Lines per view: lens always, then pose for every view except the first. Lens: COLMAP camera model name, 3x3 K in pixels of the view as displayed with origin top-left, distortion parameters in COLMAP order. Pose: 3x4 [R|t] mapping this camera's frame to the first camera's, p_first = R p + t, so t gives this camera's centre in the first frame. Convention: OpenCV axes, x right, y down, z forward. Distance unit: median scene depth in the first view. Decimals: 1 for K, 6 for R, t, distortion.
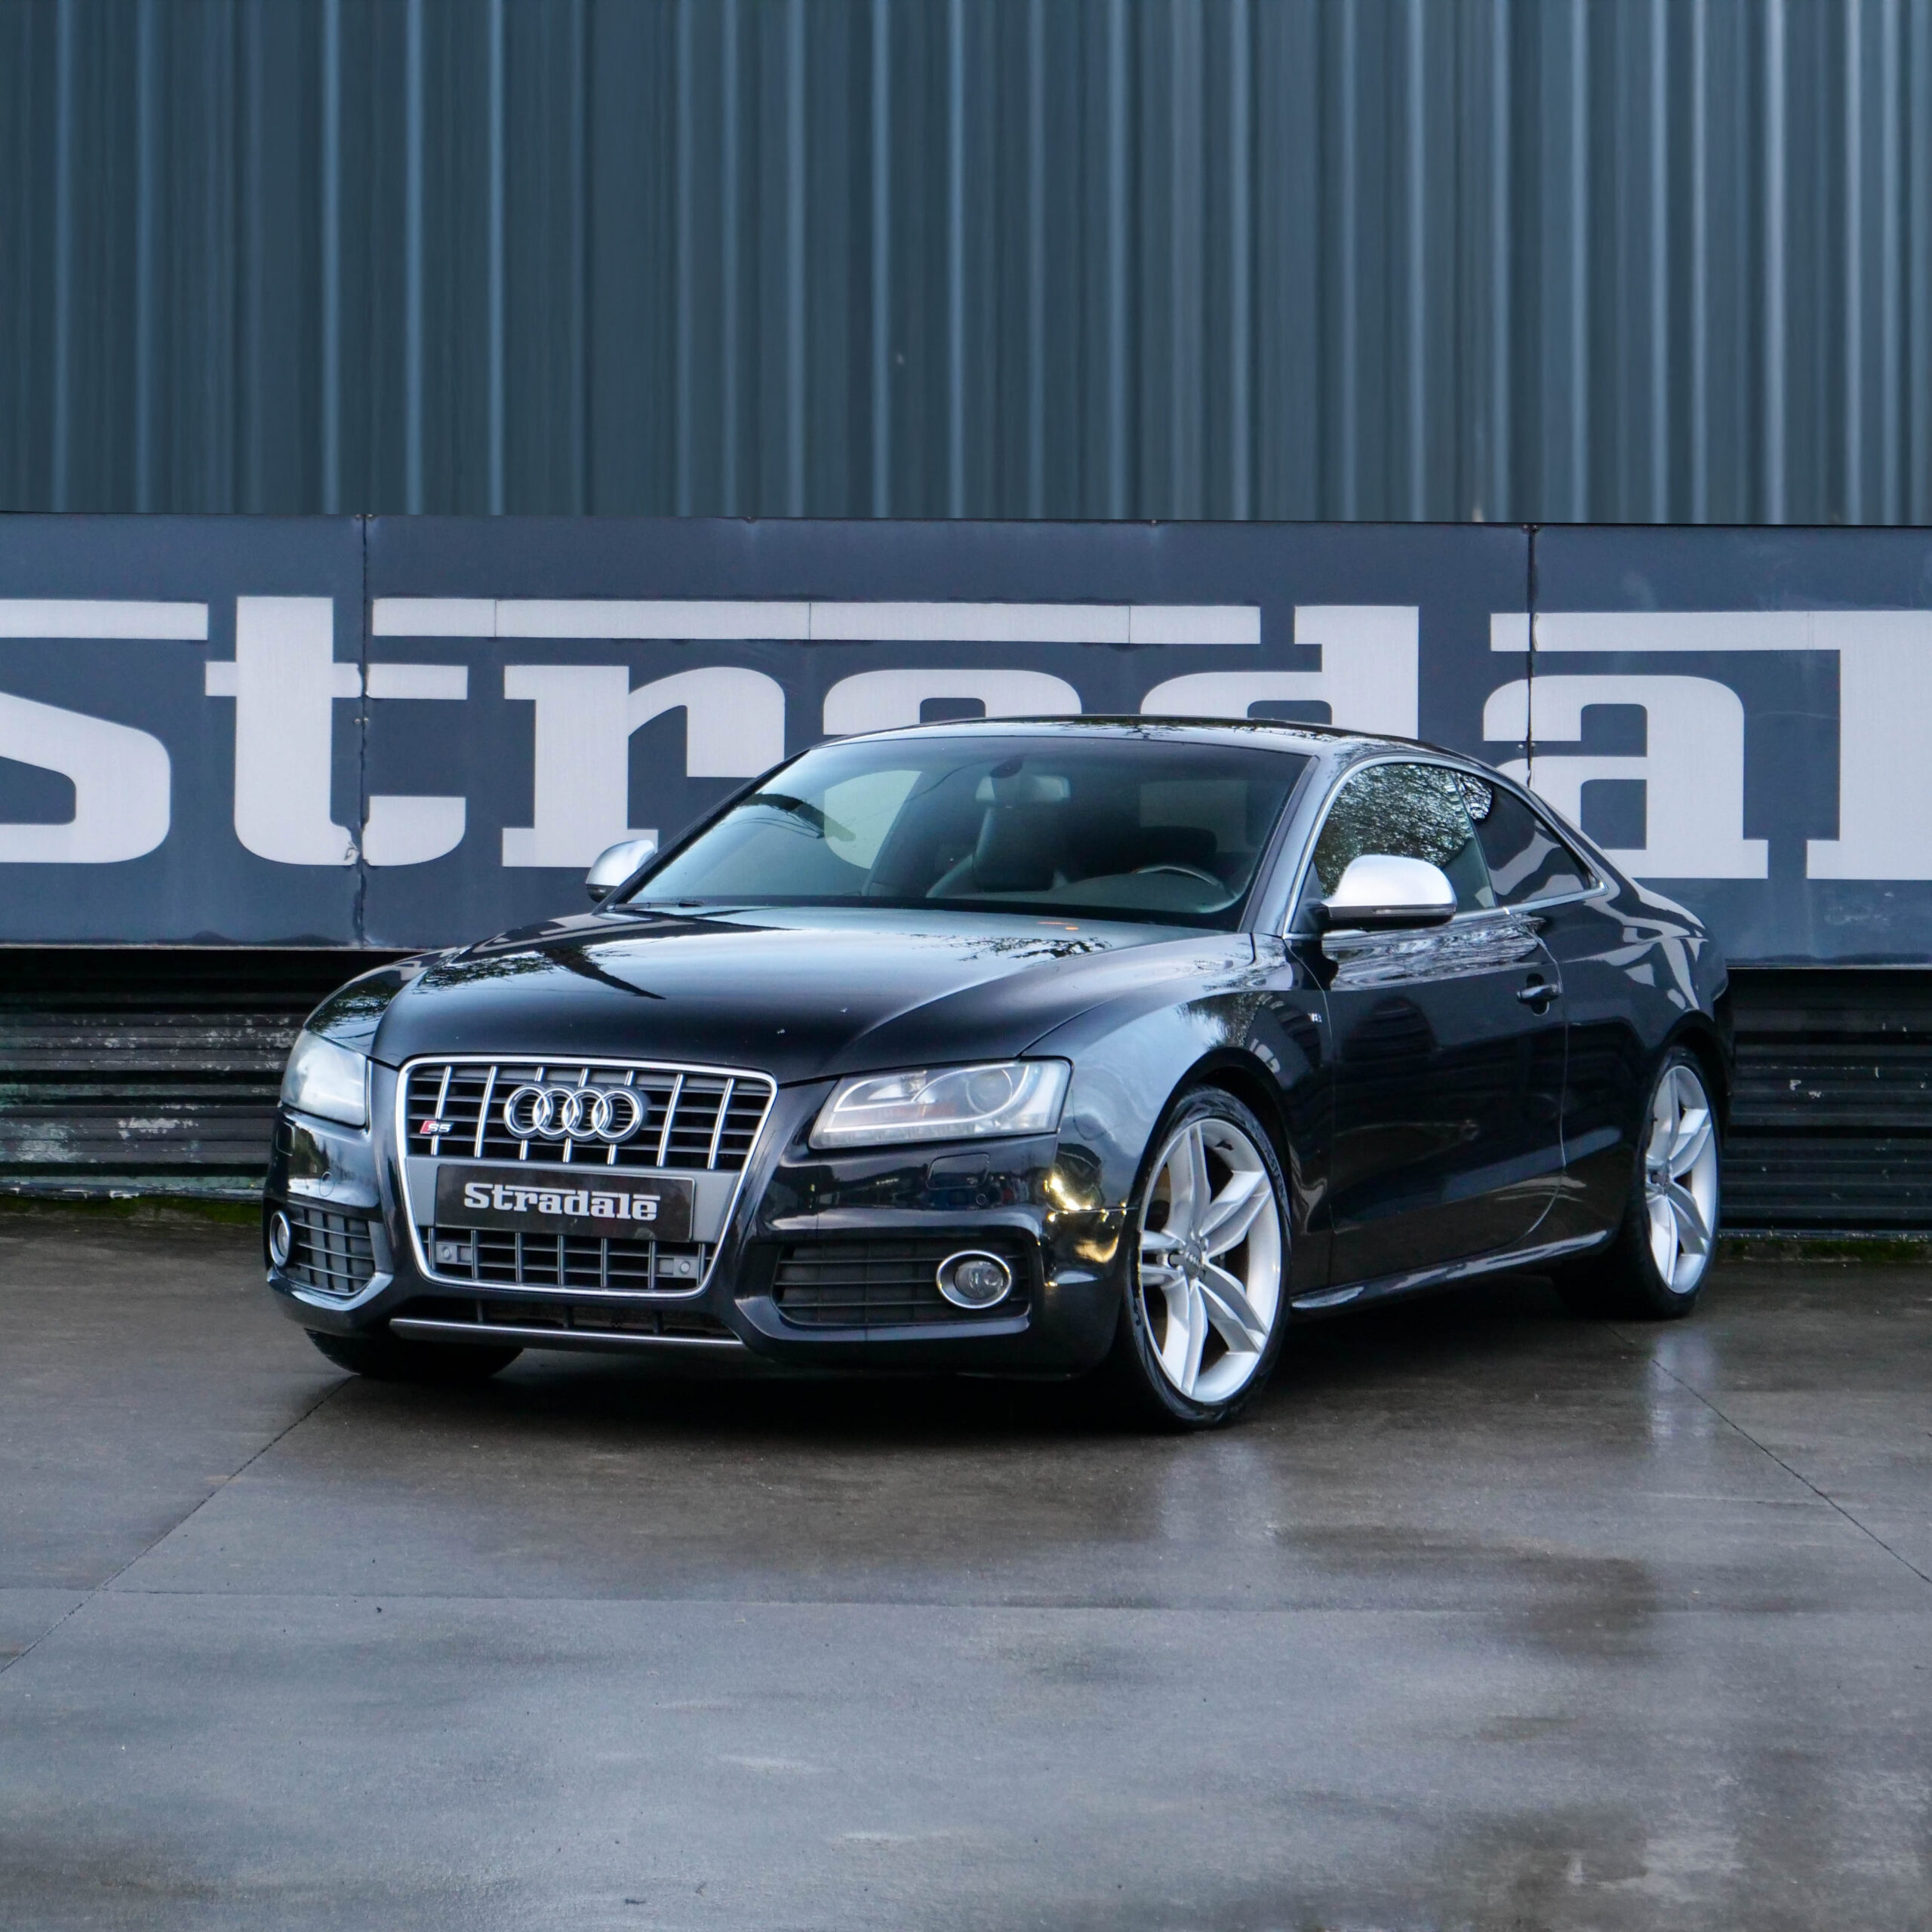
lens RADIAL K [[5596.7, 0, 923.9], [0, 5596.7, 960.7], [0, 0, 1]] dist [0.021153, -0.270635]
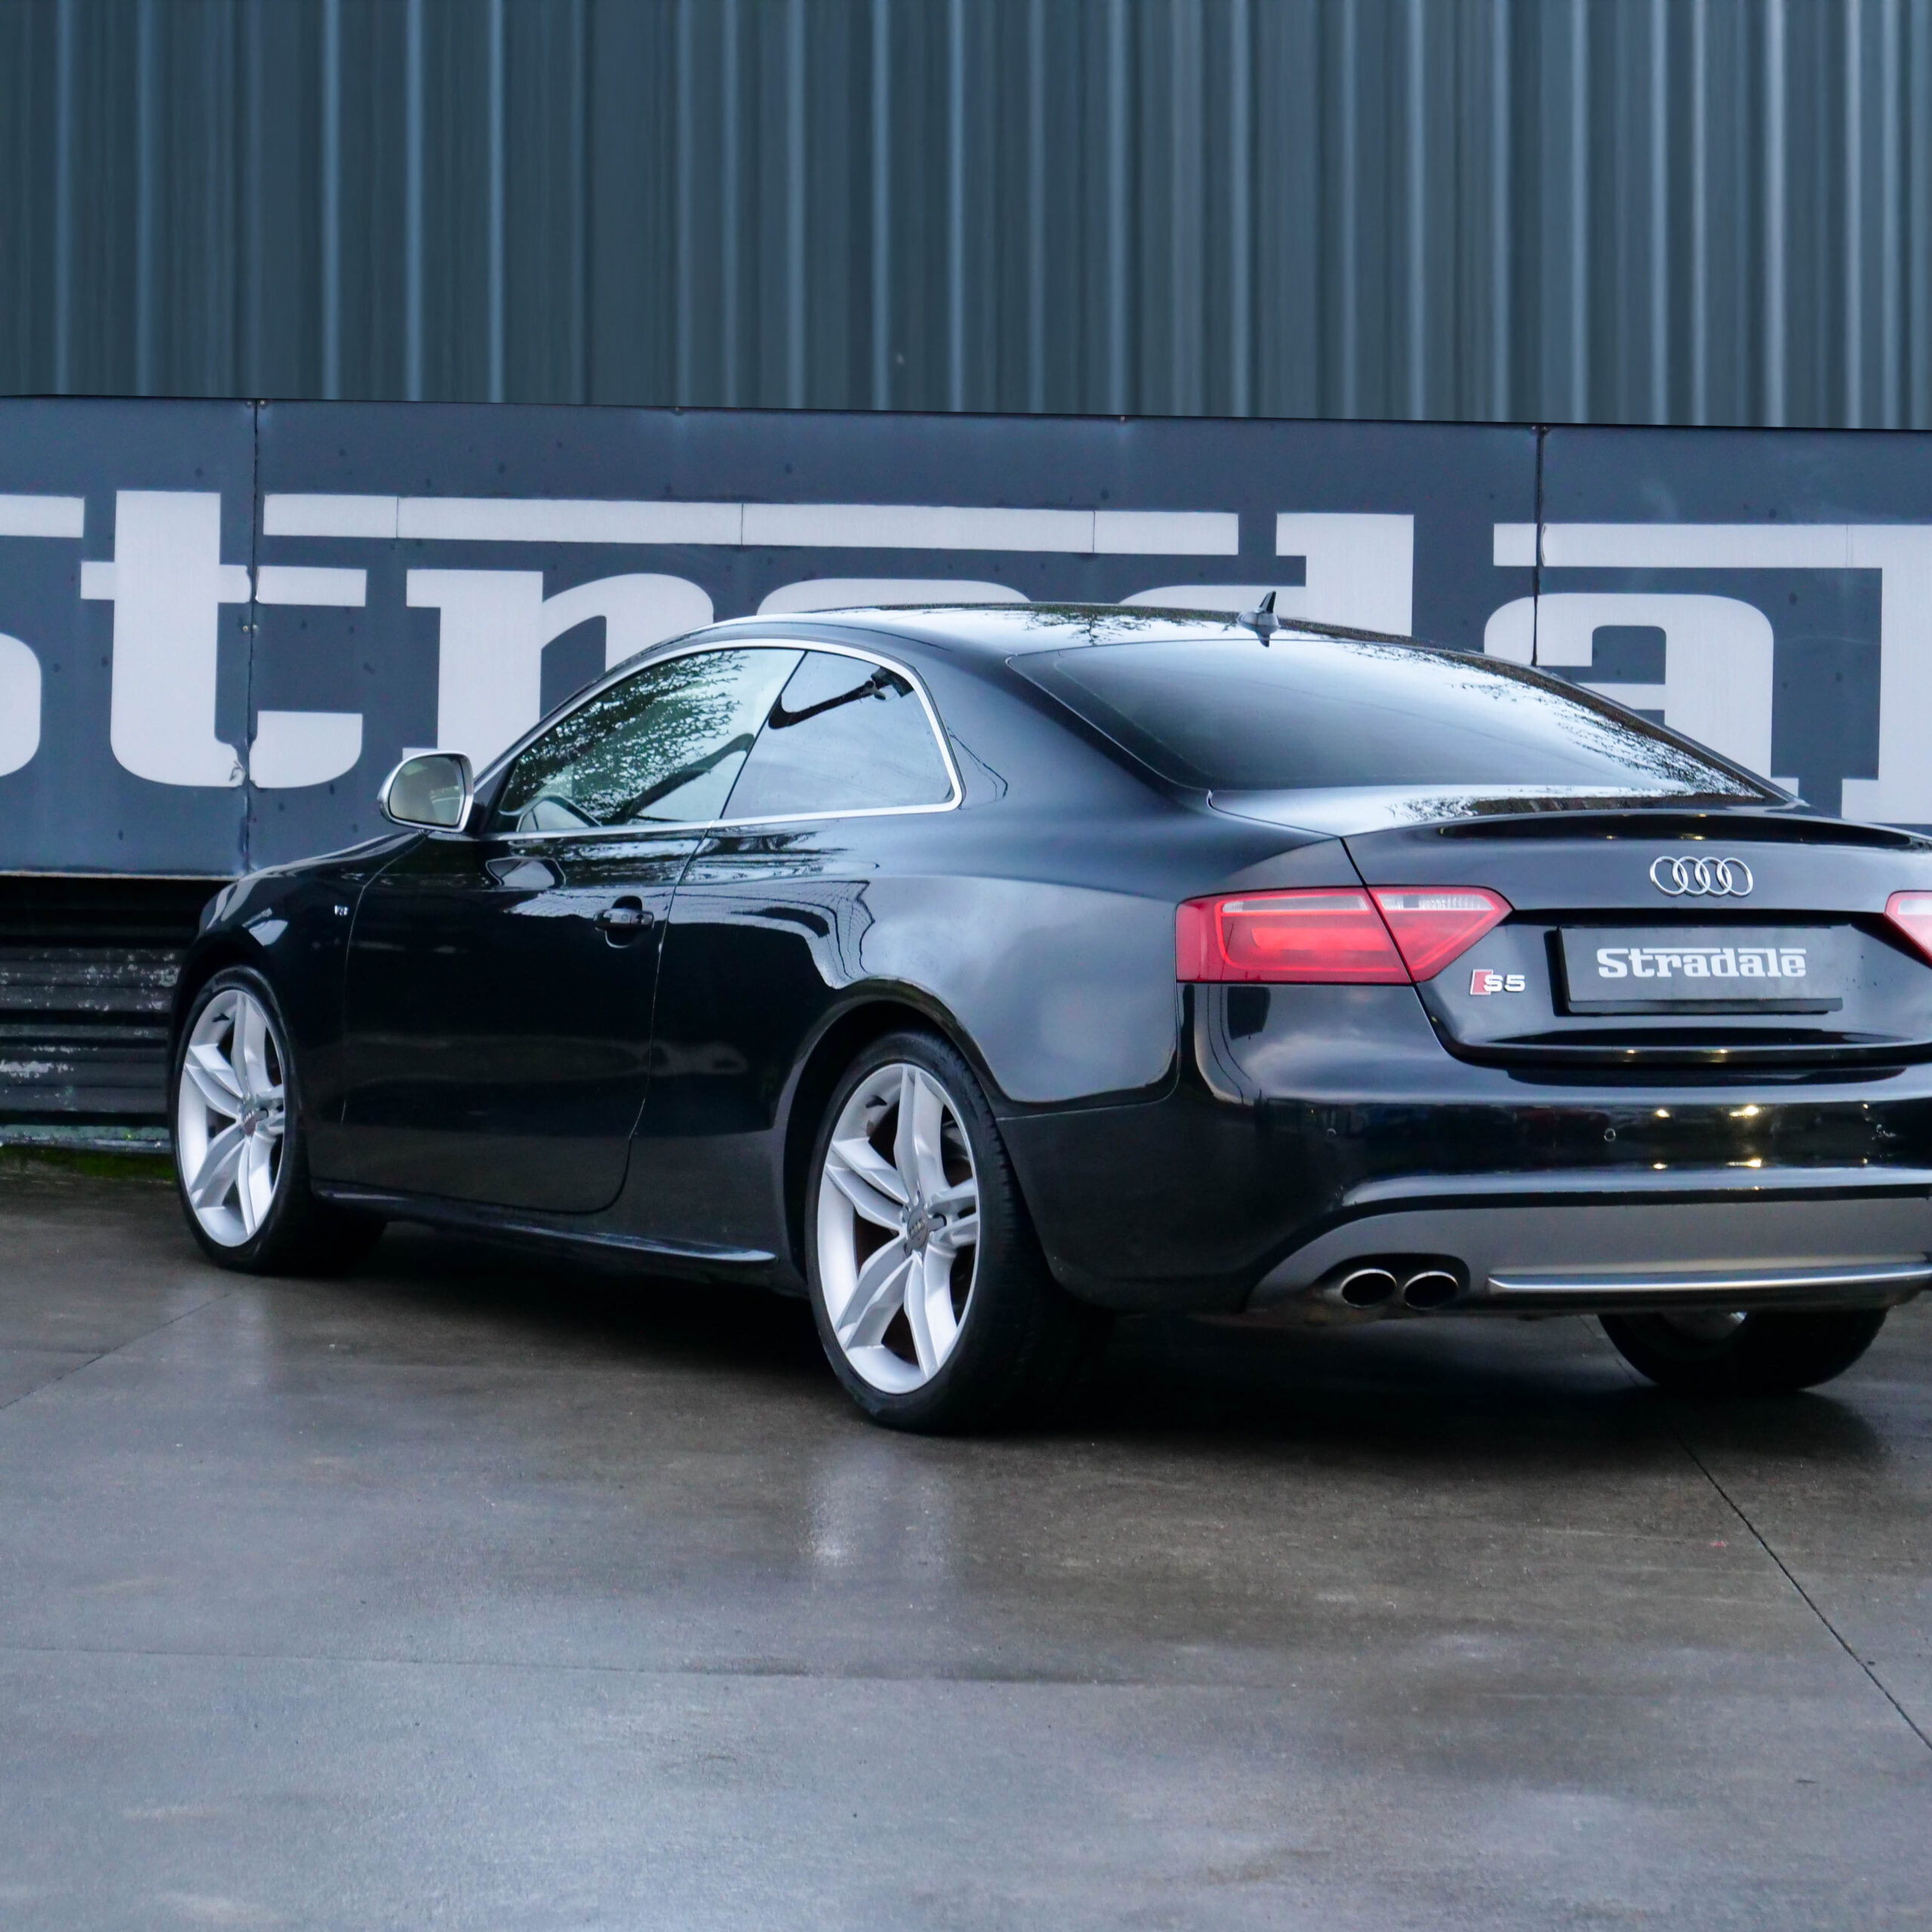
lens RADIAL K [[5392.8, 0, 923.3], [0, 5392.8, 940.9], [0, 0, 1]] dist [0.020218, -0.571700]
pose [[0.999238, 0.013902, -0.036482, 0.041960], [-0.013843, 0.999902, 0.001870, 0.004875], [0.036504, -0.001363, 0.999333, 0.126796]]
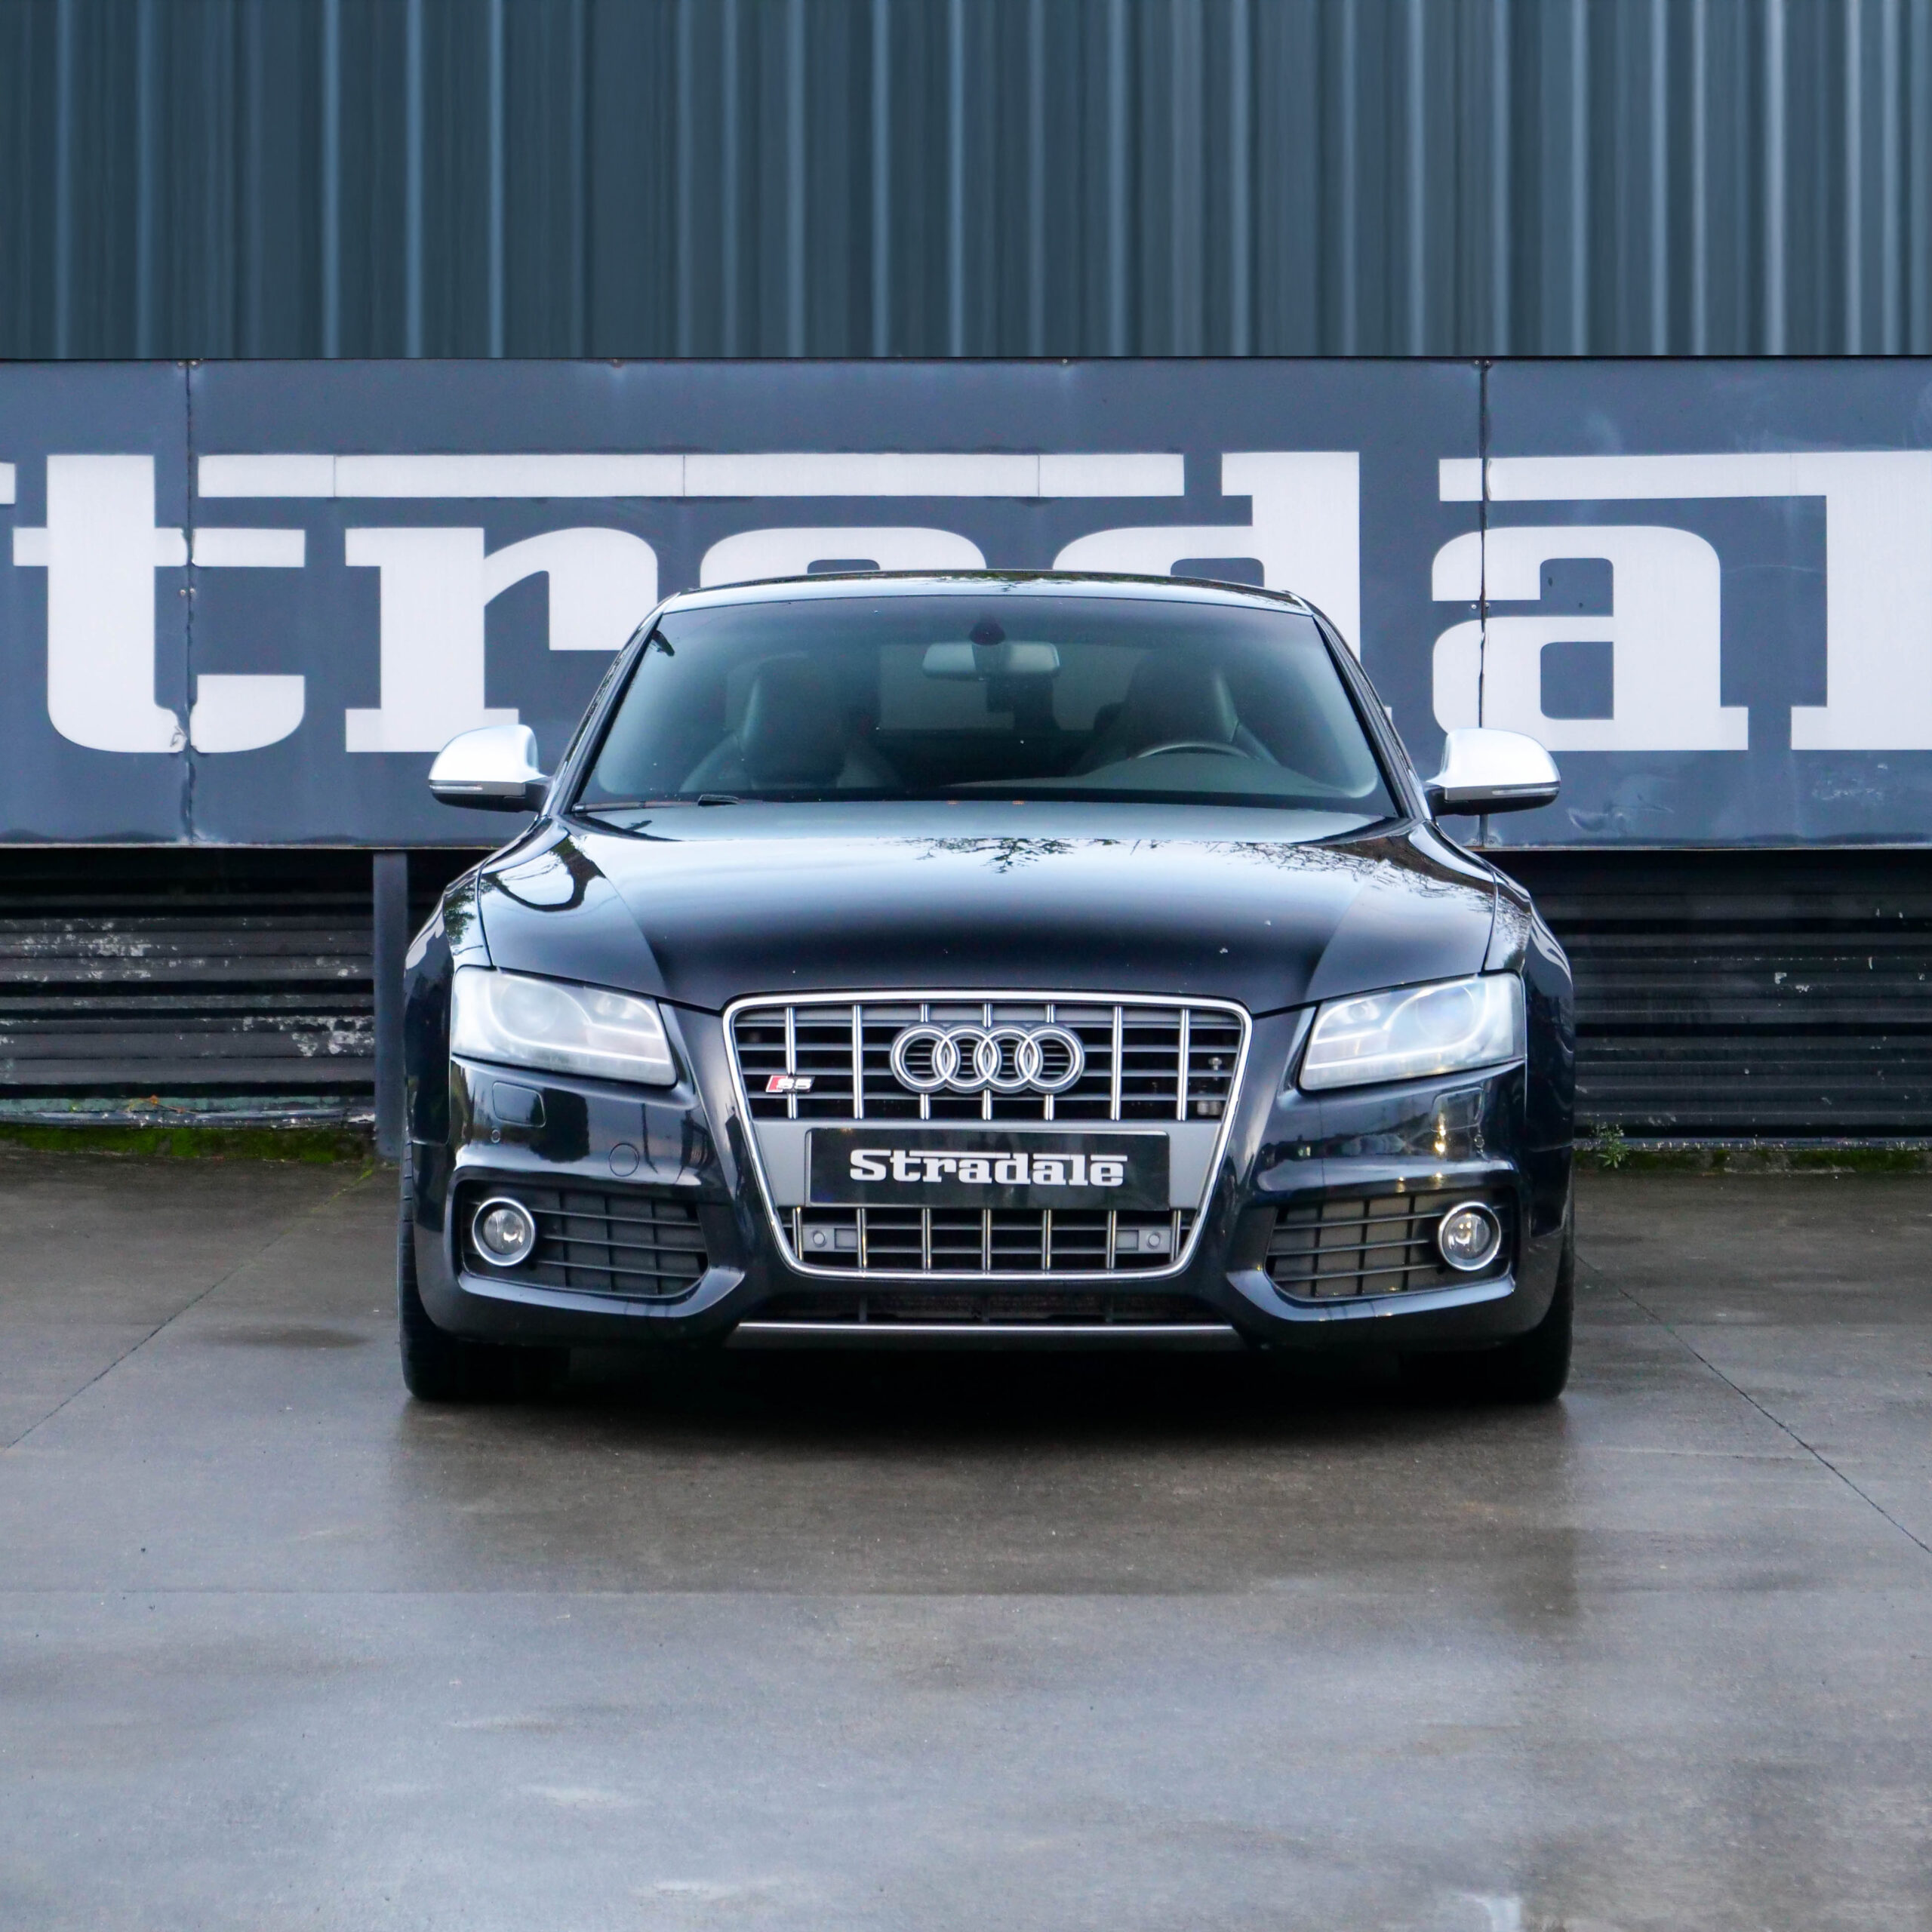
lens RADIAL K [[5944.4, 0, 911.5], [0, 5944.4, 962.3], [0, 0, 1]] dist [0.022237, -0.472633]
pose [[0.999911, -0.011133, 0.007390, 0.008325], [0.010987, 0.999748, 0.019574, -0.000699], [-0.007606, -0.019491, 0.999781, 0.041558]]
